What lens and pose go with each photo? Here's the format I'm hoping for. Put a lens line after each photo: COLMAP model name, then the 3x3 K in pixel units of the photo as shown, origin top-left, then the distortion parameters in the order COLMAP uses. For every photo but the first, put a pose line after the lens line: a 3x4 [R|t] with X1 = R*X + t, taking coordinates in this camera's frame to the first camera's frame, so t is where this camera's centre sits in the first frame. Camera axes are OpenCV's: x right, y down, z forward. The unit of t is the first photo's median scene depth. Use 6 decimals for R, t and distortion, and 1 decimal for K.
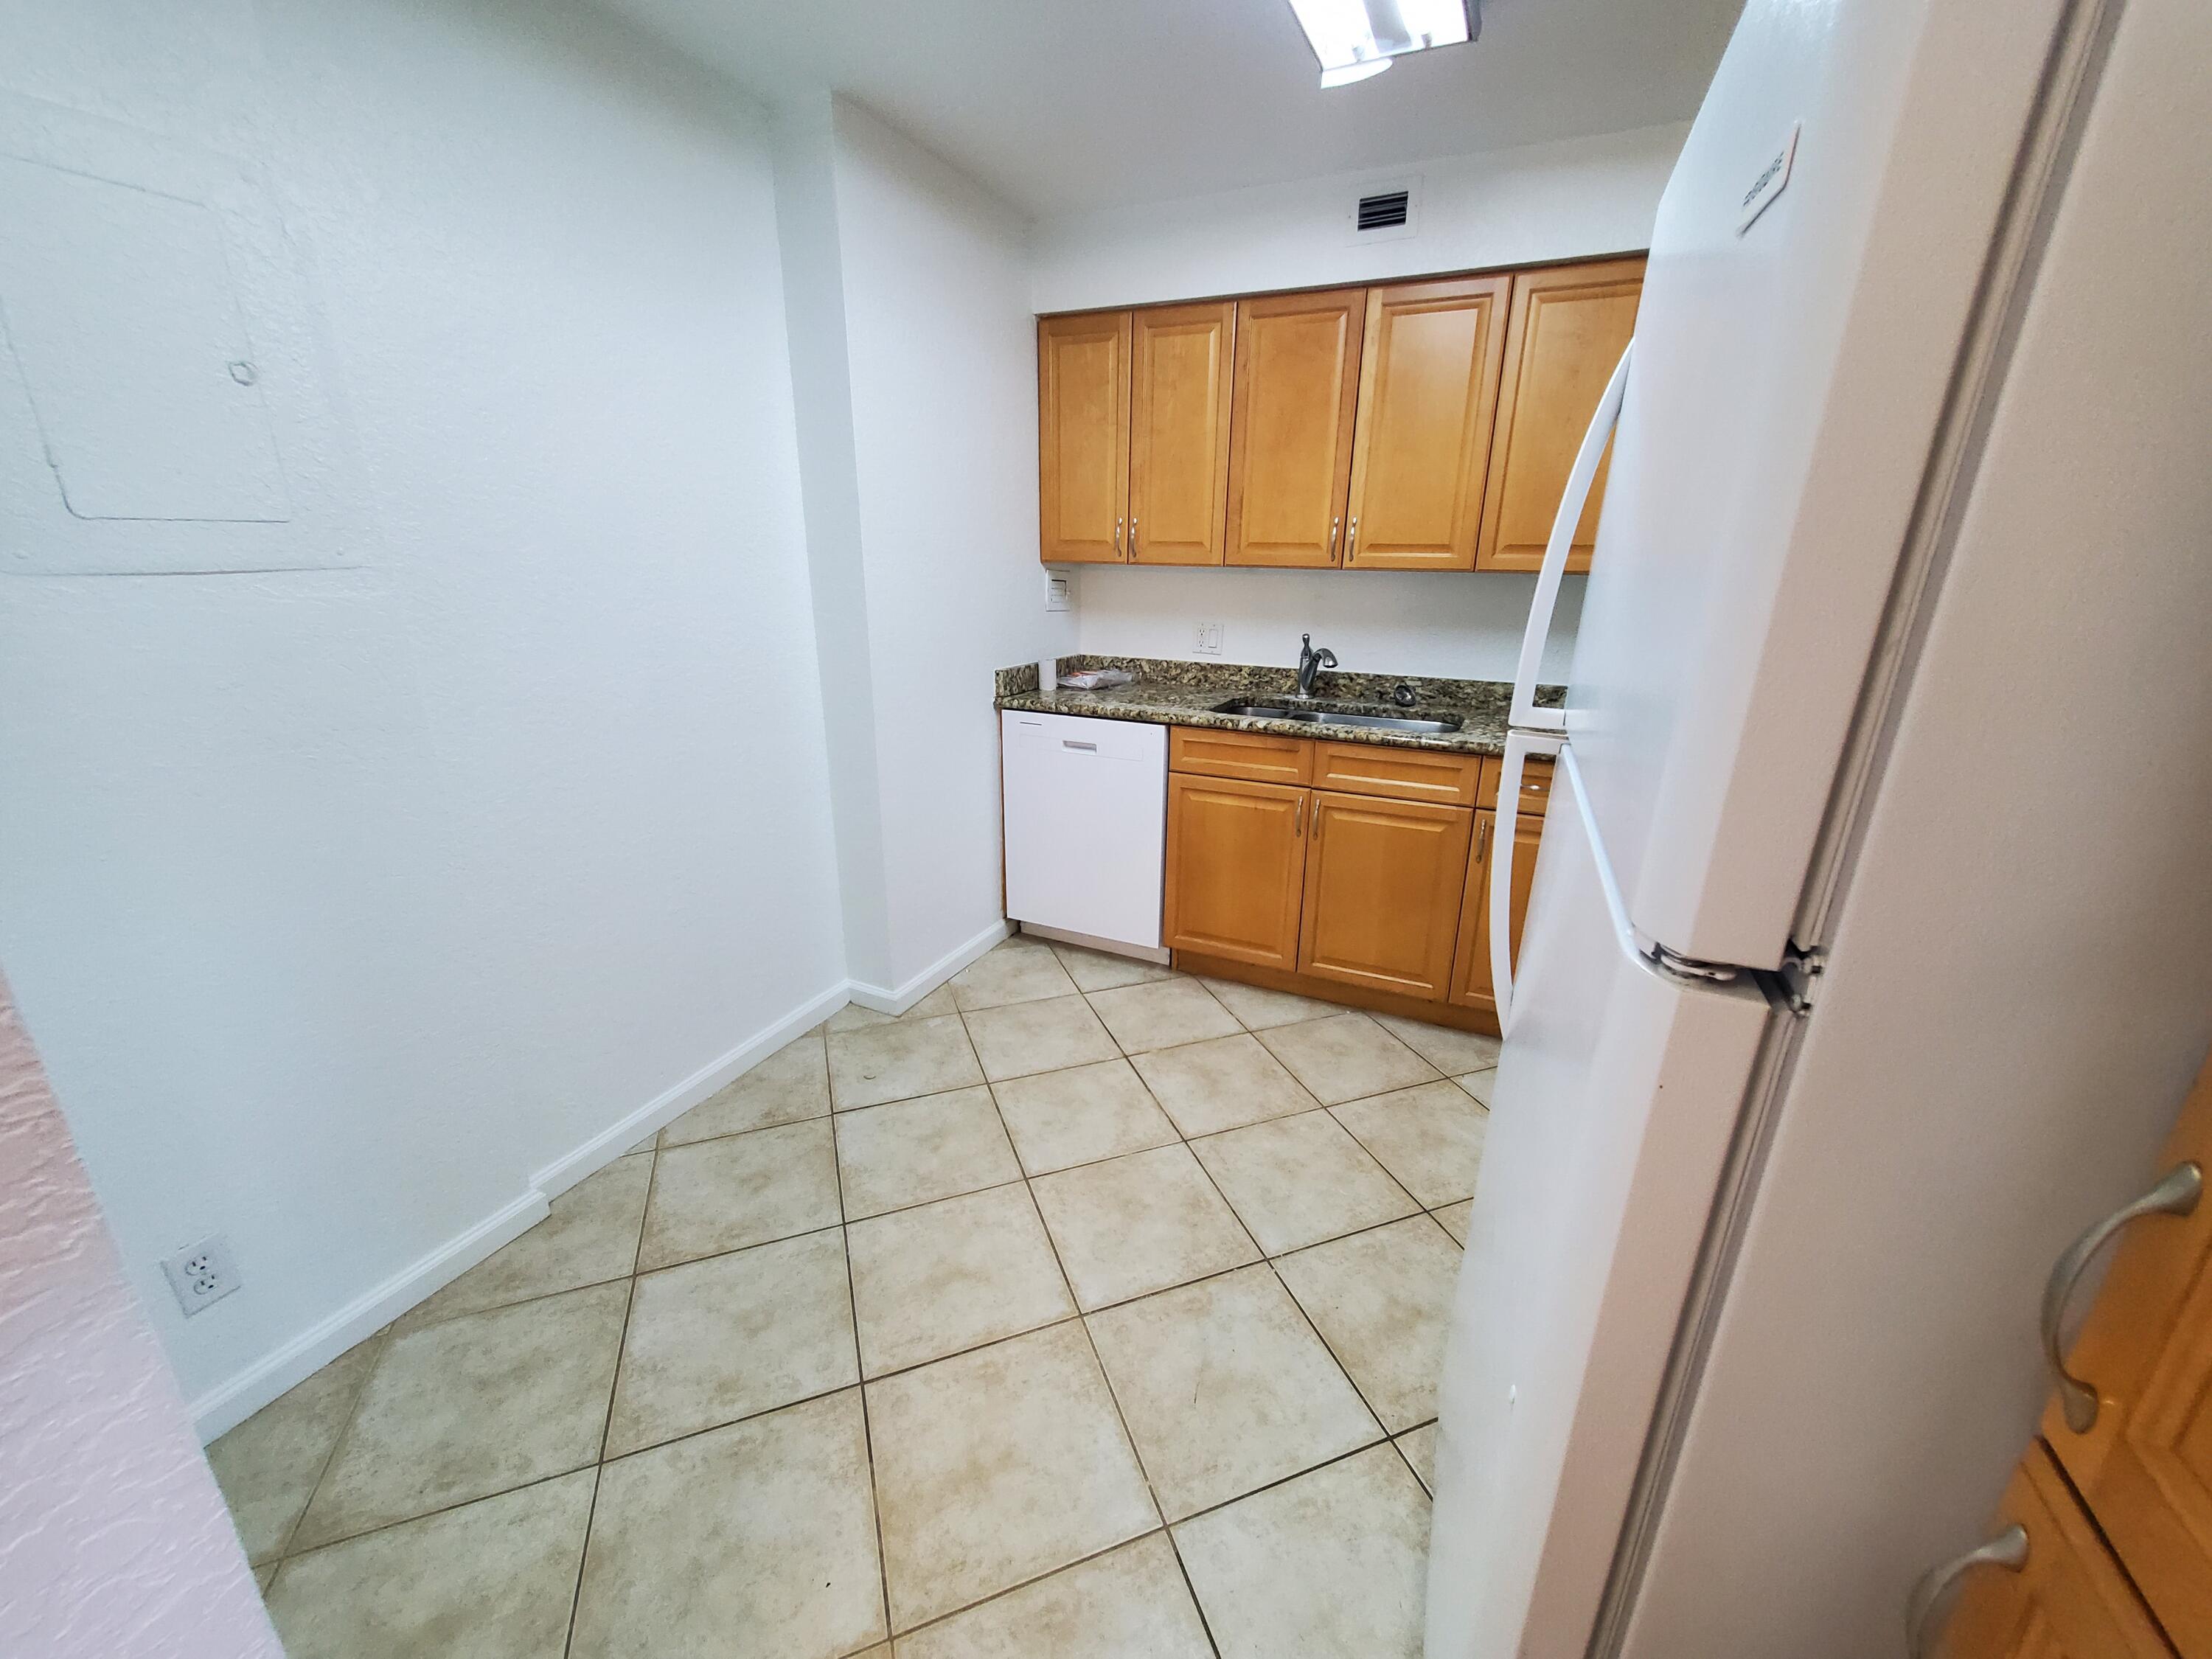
lens RADIAL K [[868.1, 0, 1121.7], [0, 868.1, 831.5], [0, 0, 1]] dist [0.007520, -0.000965]
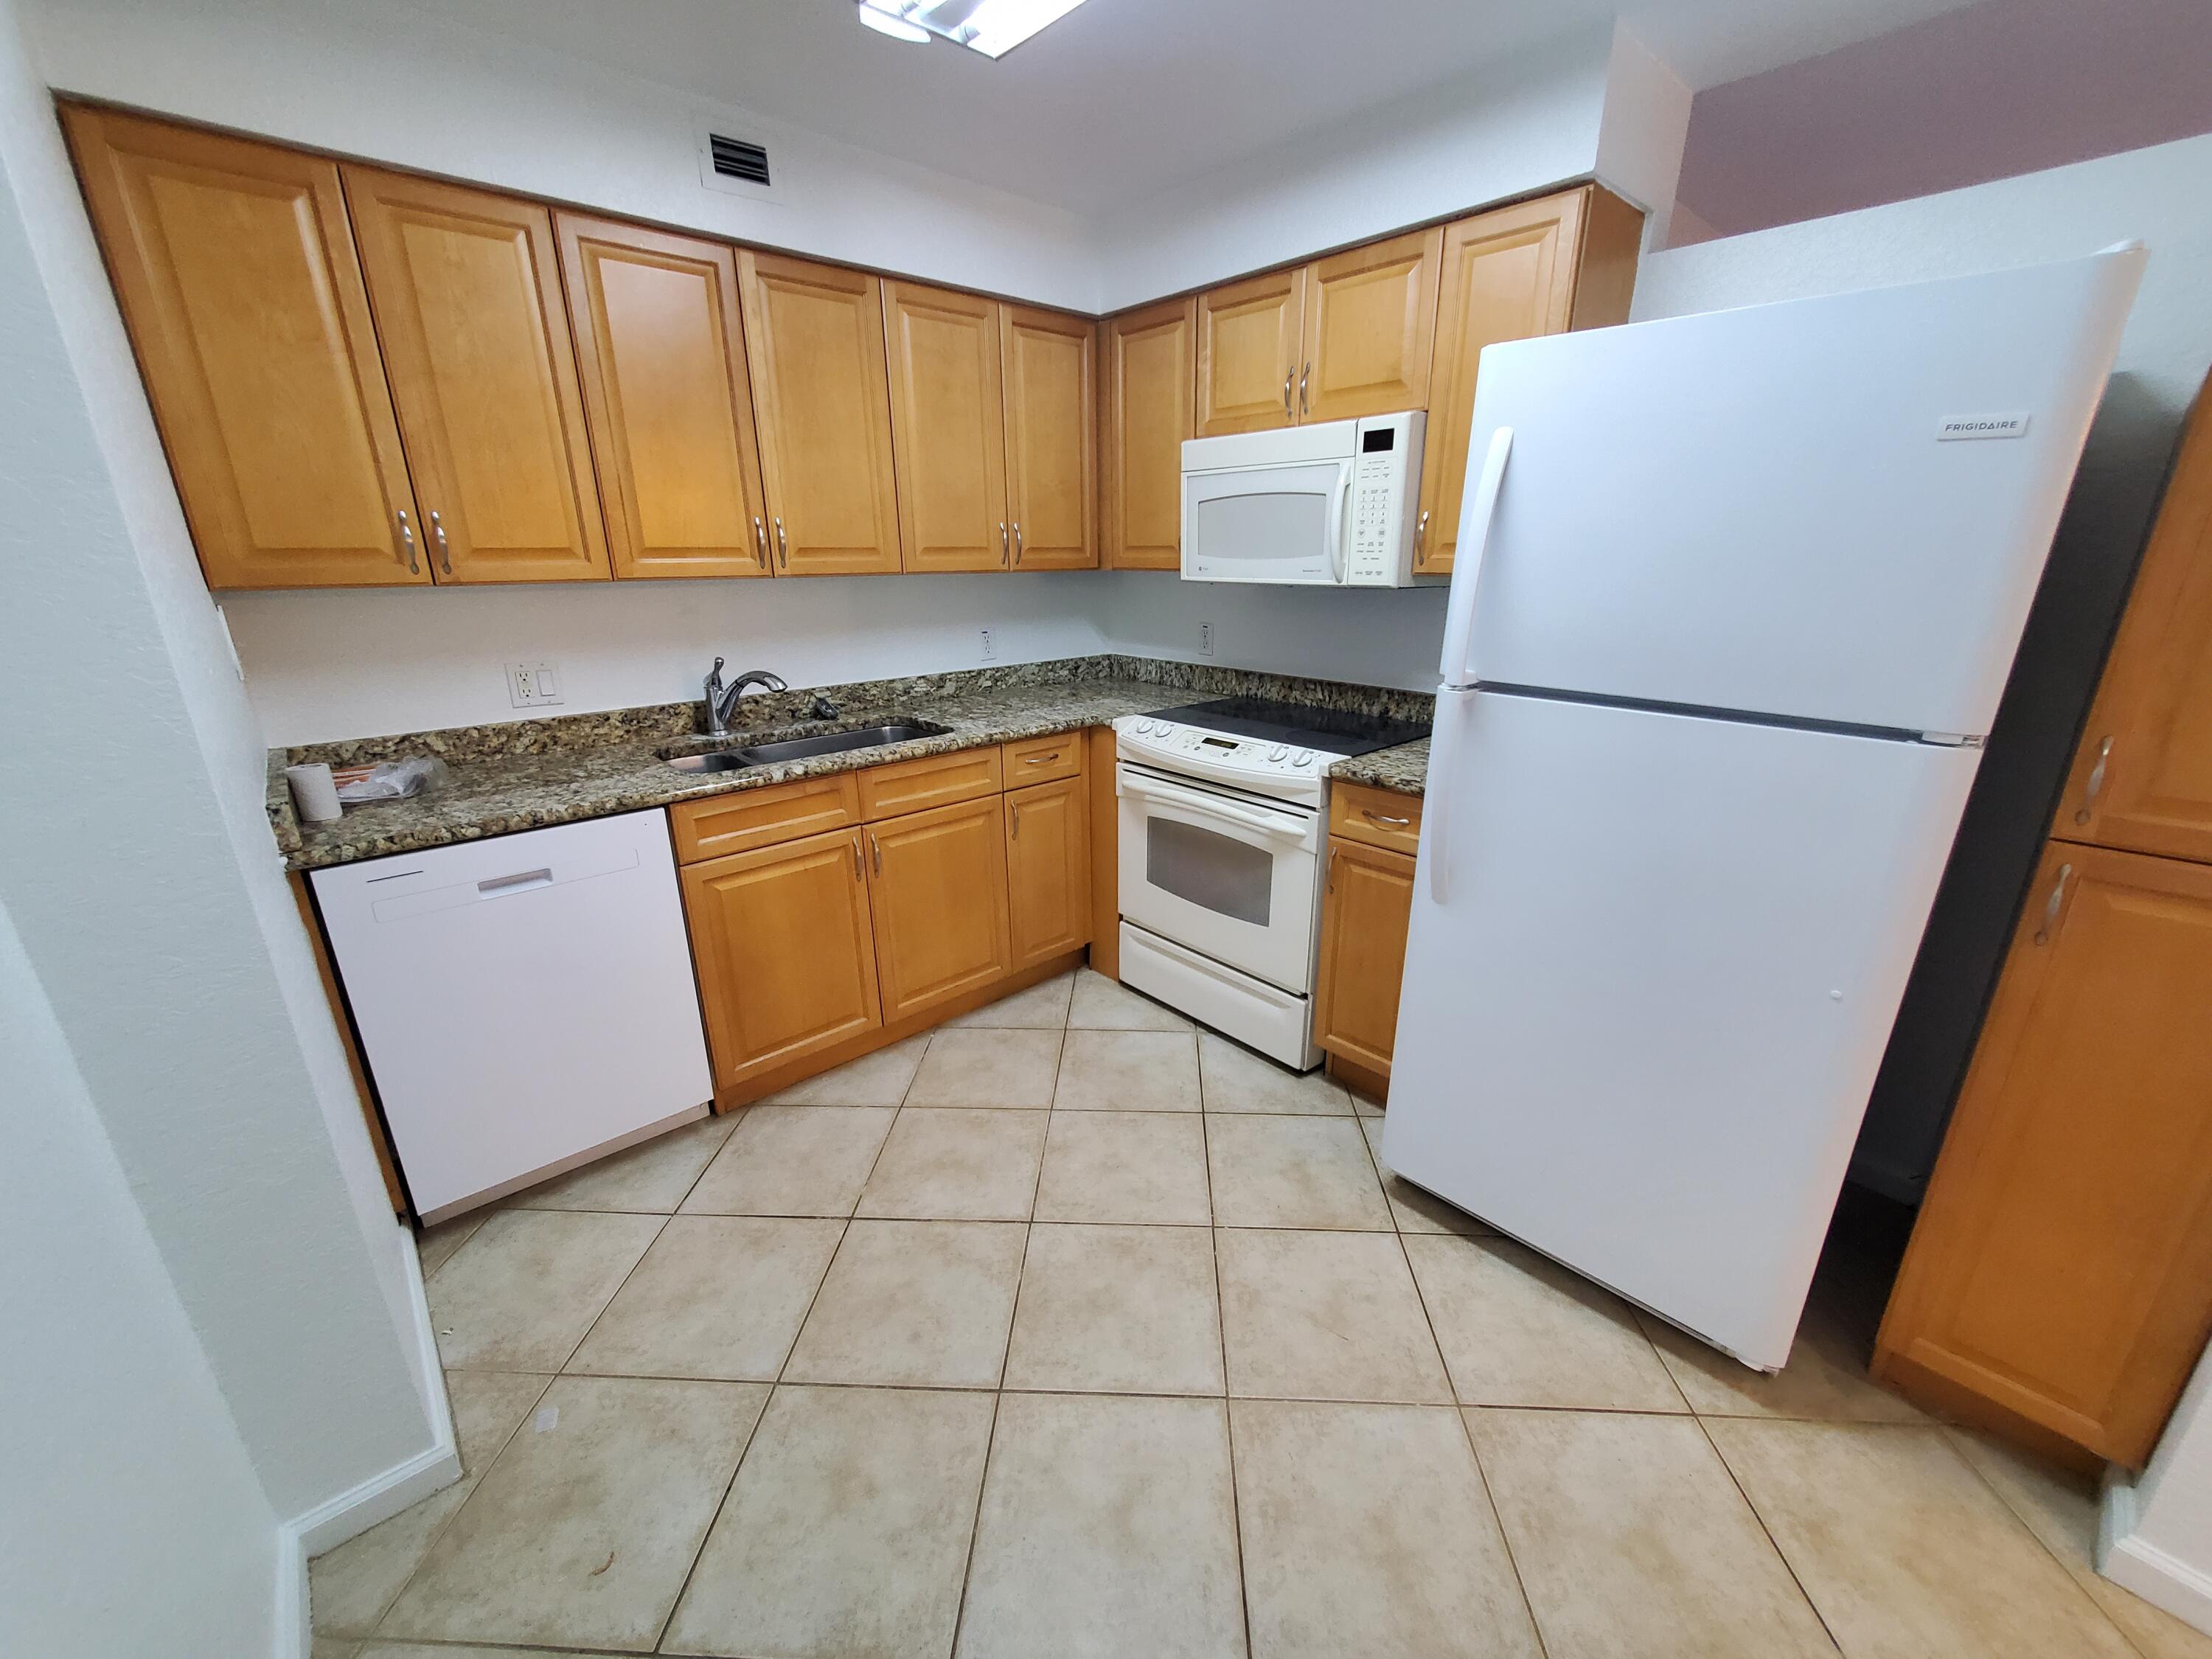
lens RADIAL K [[868.1, 0, 1125.4], [0, 868.1, 830.1], [0, 0, 1]] dist [0.007520, -0.000965]
pose [[0.396521, -0.305243, 0.865793, -0.444403], [0.291508, 0.936159, 0.196544, -0.139594], [-0.870514, 0.174452, 0.460187, 0.354114]]
